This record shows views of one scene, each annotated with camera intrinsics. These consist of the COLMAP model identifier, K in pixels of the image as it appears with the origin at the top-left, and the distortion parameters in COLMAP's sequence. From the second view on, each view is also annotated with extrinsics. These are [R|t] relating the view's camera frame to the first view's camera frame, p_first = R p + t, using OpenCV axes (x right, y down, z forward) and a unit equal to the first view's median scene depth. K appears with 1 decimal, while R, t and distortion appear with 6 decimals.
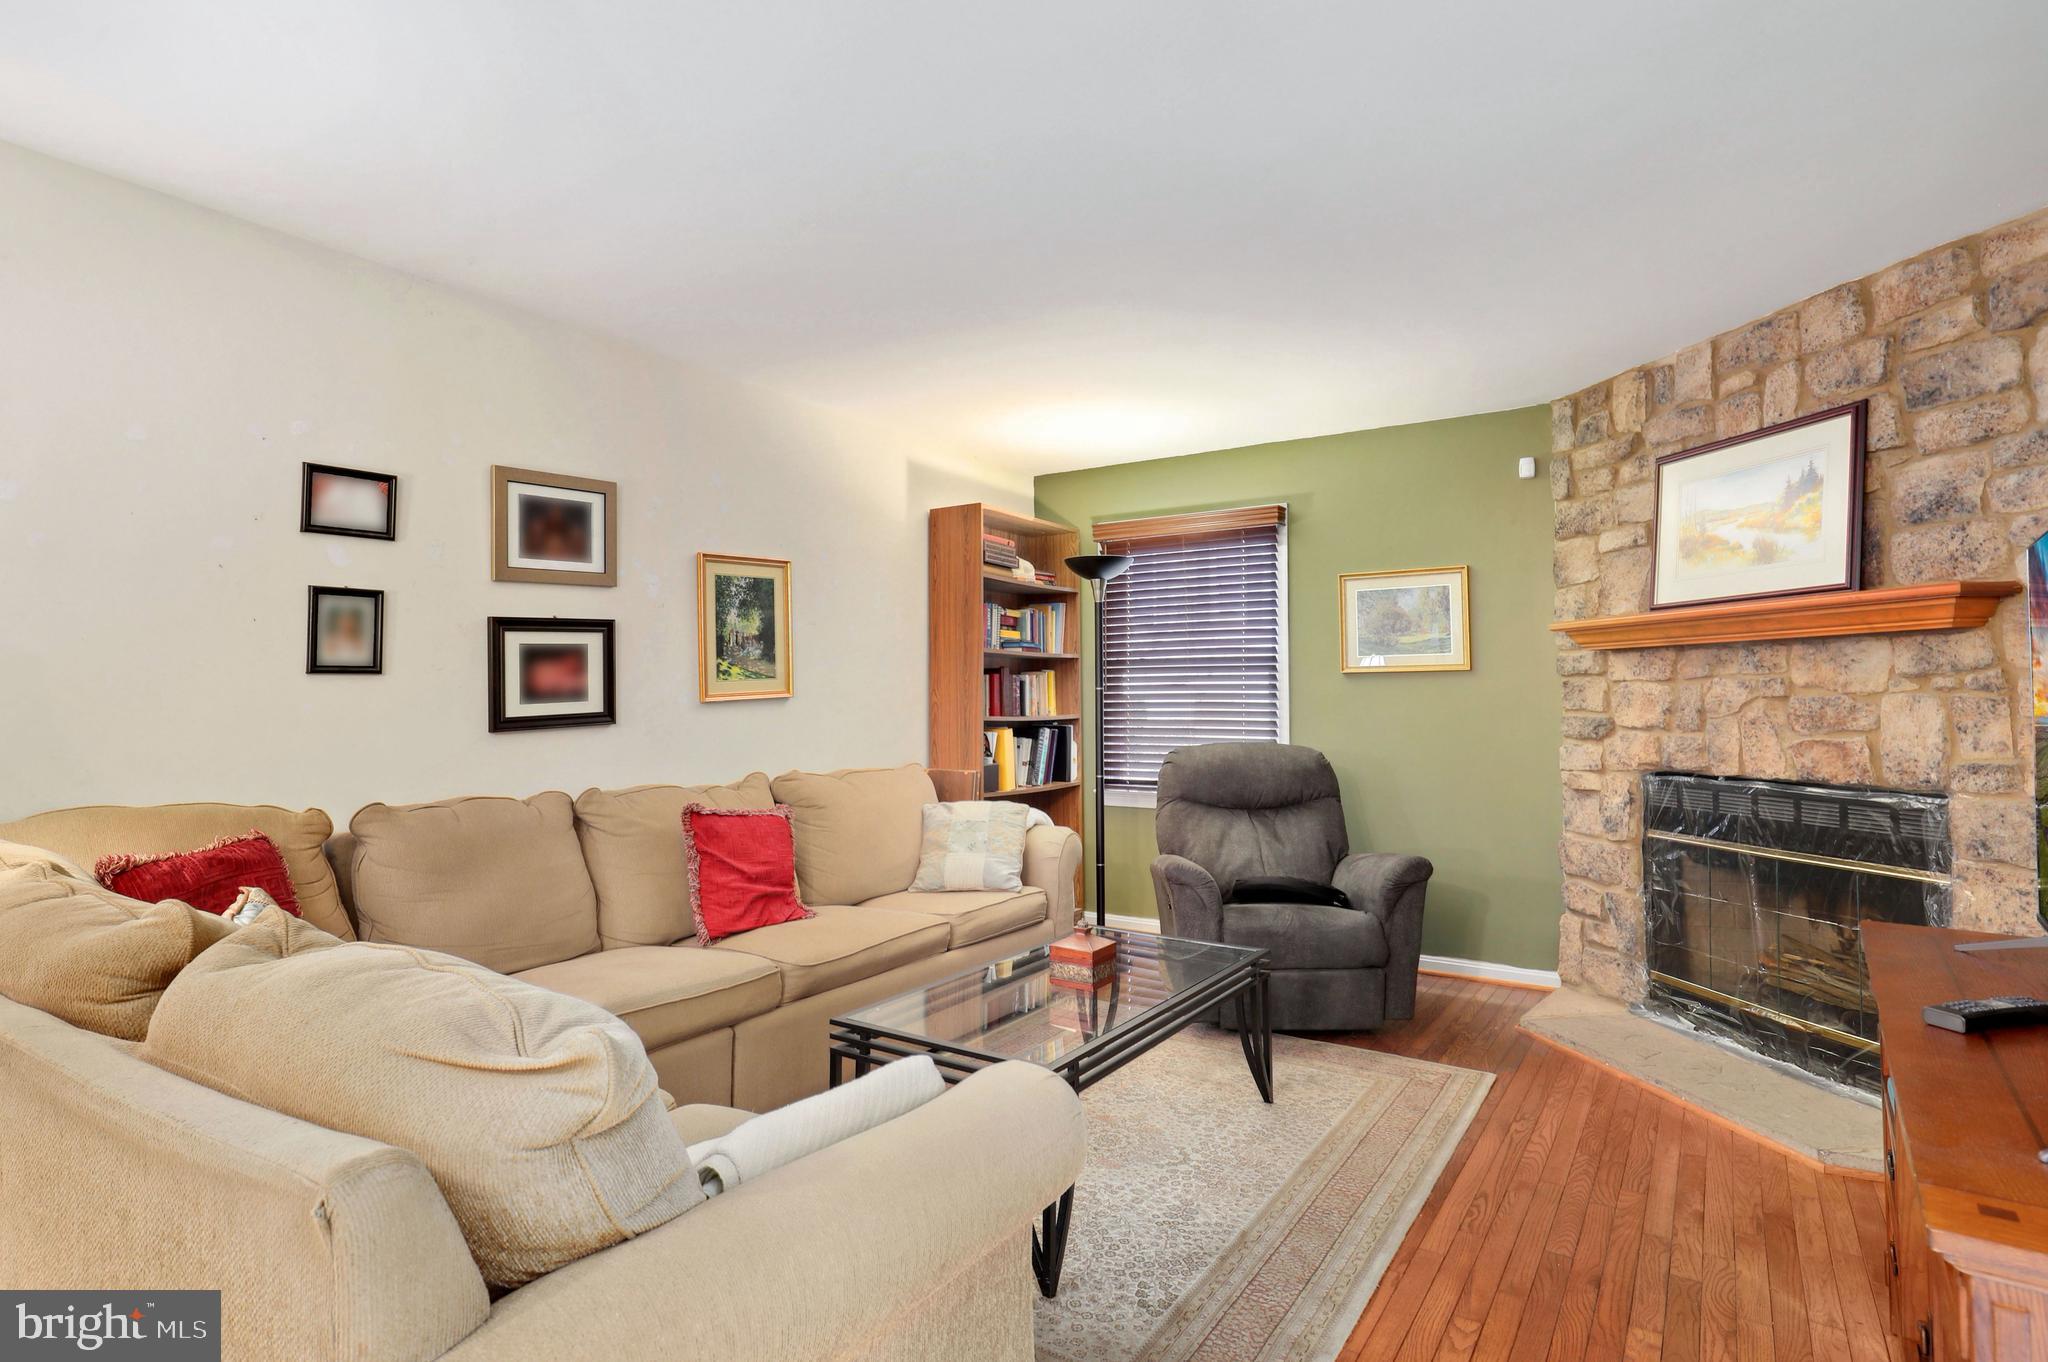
lens RADIAL K [[1057.7, 0, 1032.0], [0, 1057.7, 656.6], [0, 0, 1]] dist [0.003169, 0.000658]
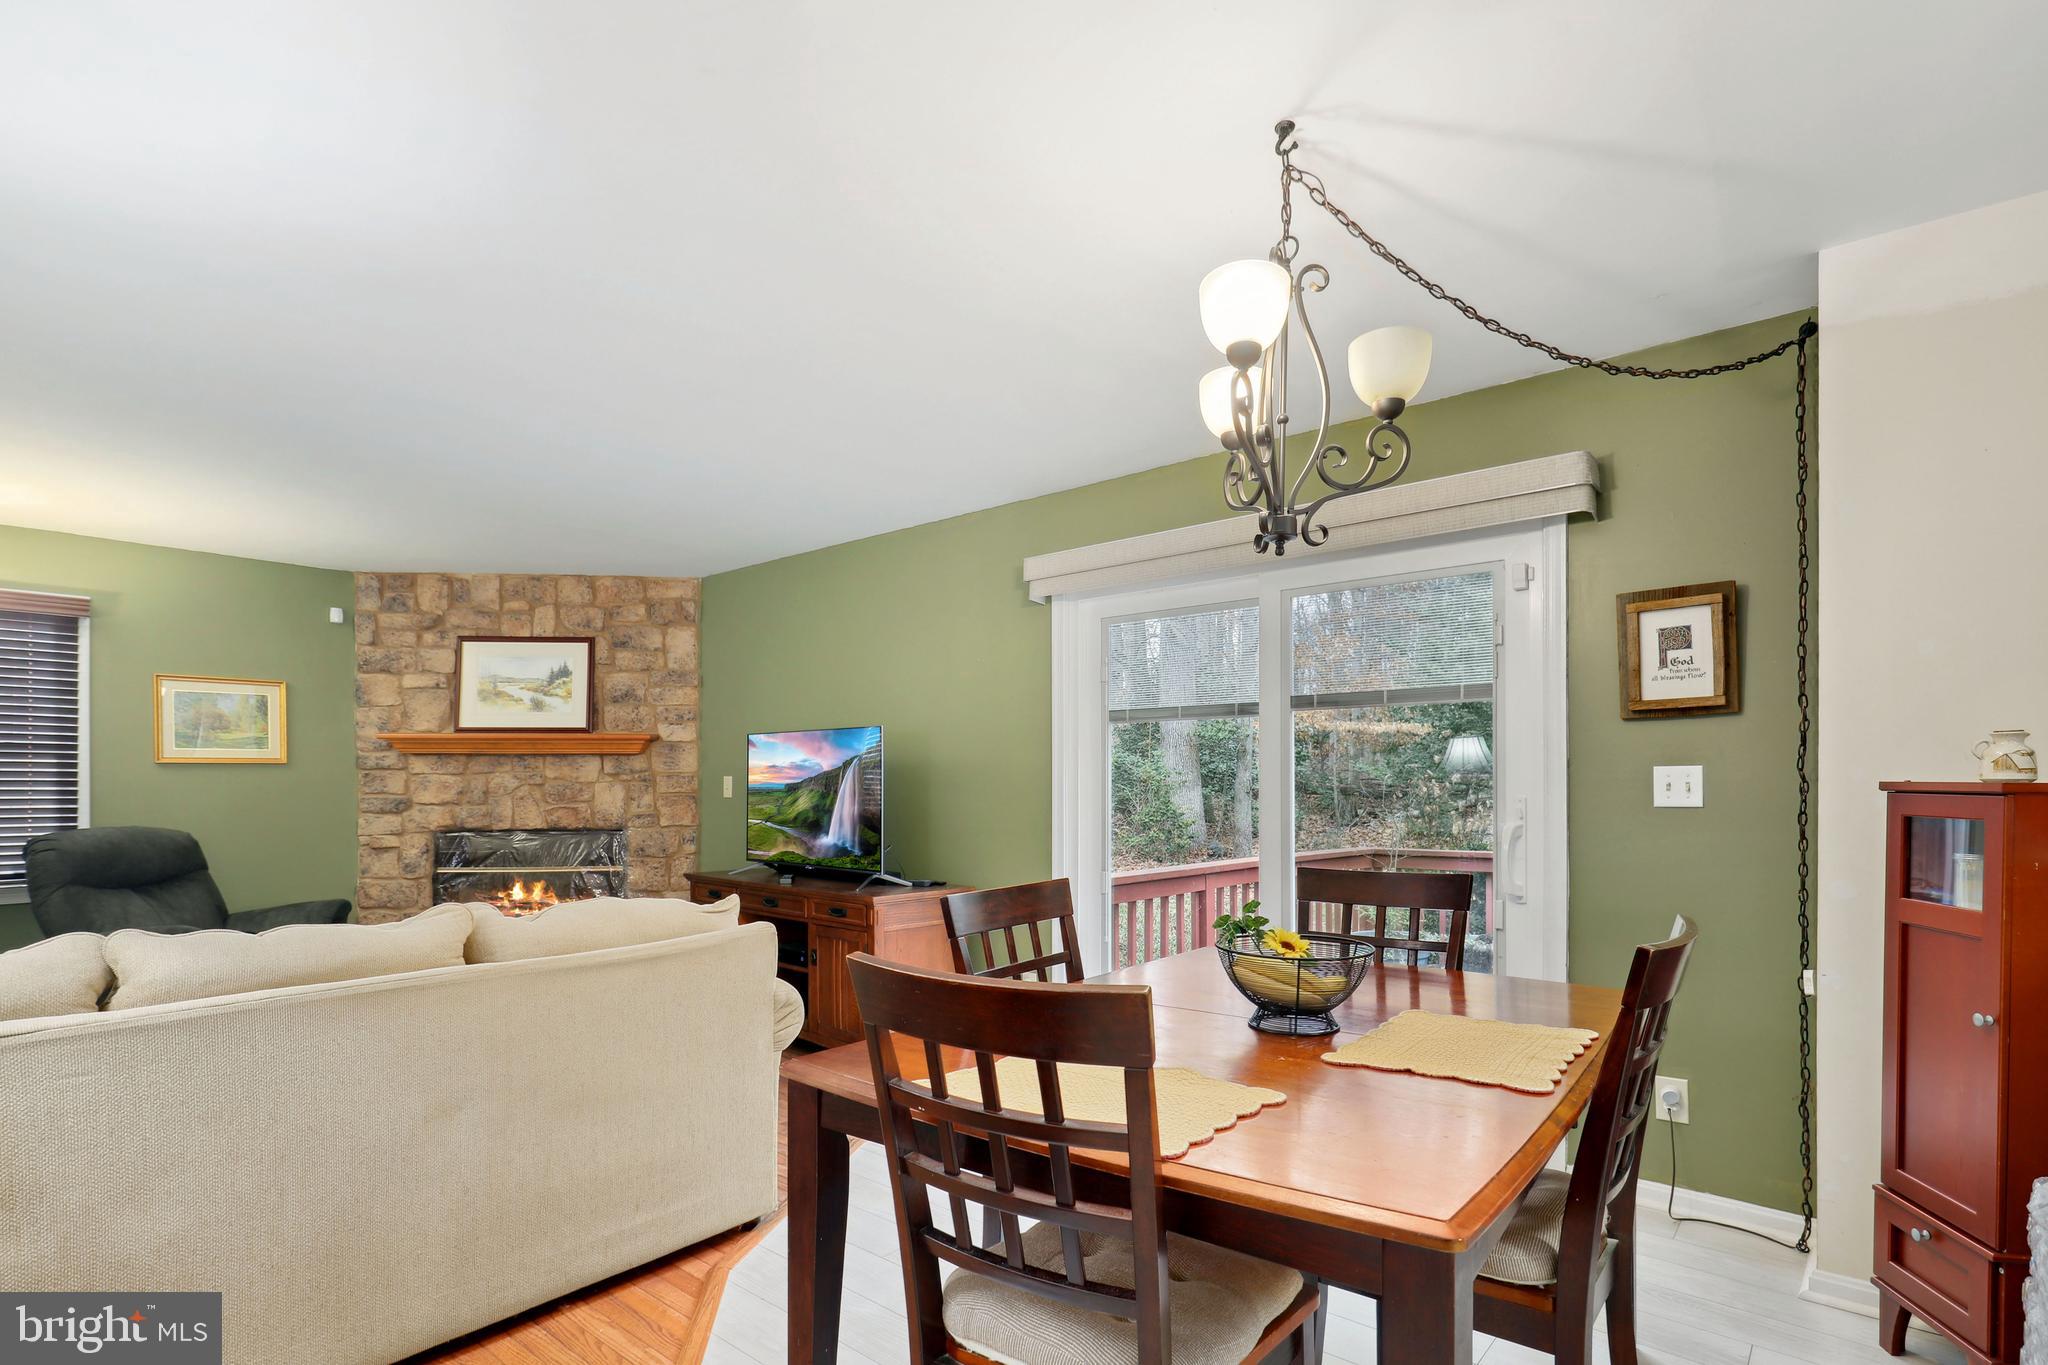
lens RADIAL K [[990.5, 0, 1019.3], [0, 990.5, 778.8], [0, 0, 1]] dist [0.001880, -0.000502]
pose [[0.135192, 0.003373, 0.990814, -0.790404], [-0.038614, 0.999252, 0.001867, -0.005985], [-0.990067, -0.038512, 0.135221, -0.056434]]
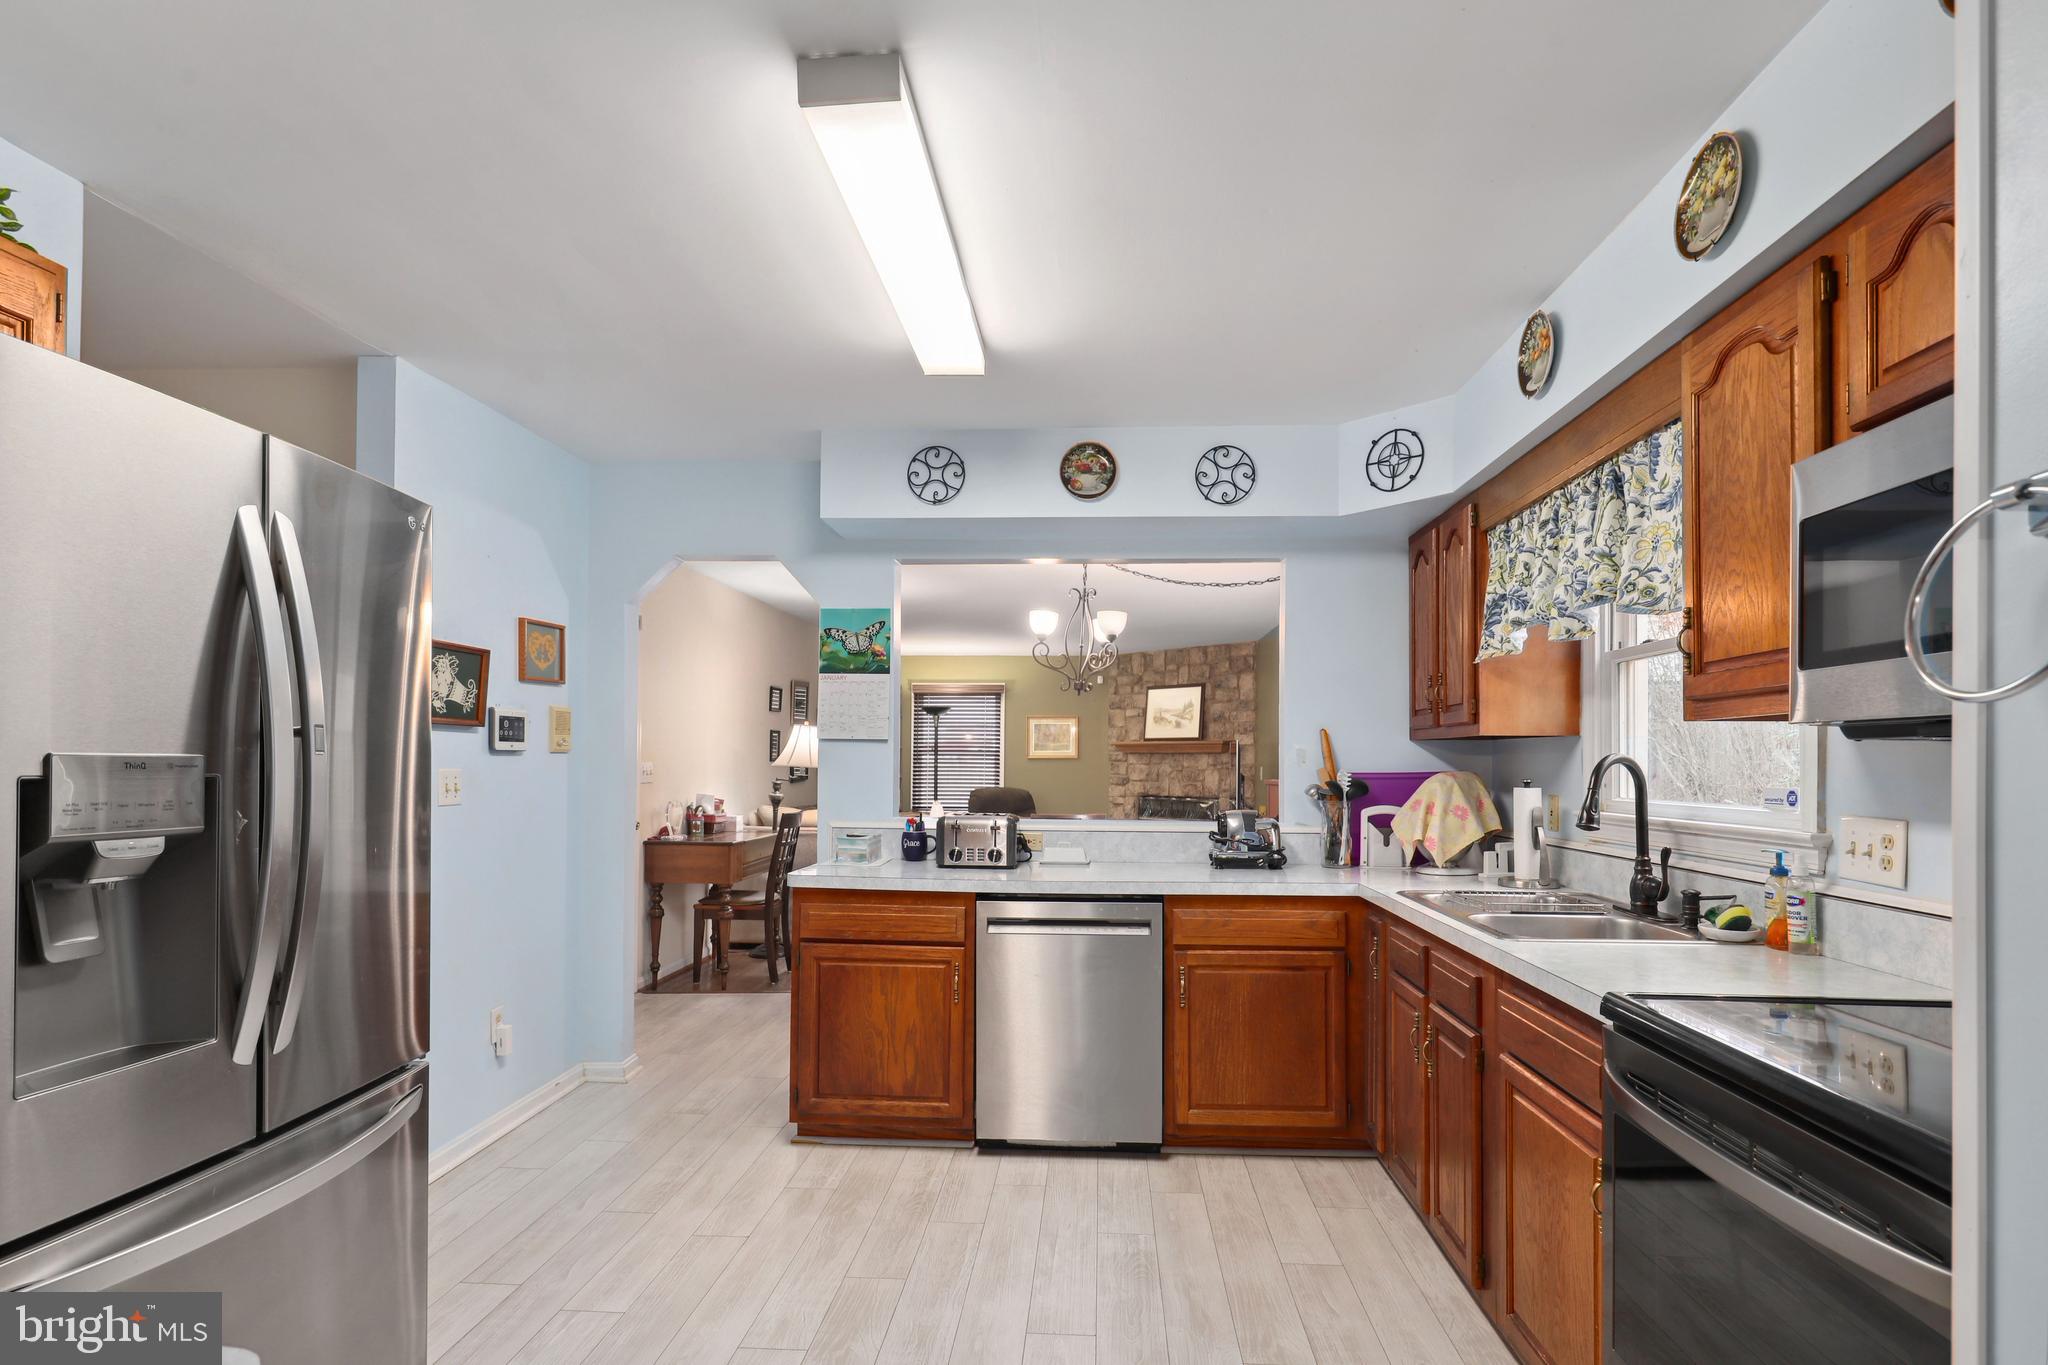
lens RADIAL K [[1030.6, 0, 1037.3], [0, 1030.6, 758.5], [0, 0, 1]] dist [-0.001989, -0.000474]
pose [[0.873891, 0.012167, 0.485969, -1.031305], [-0.030602, 0.999081, 0.030016, -0.067989], [-0.485157, -0.041102, 0.873460, -1.312259]]
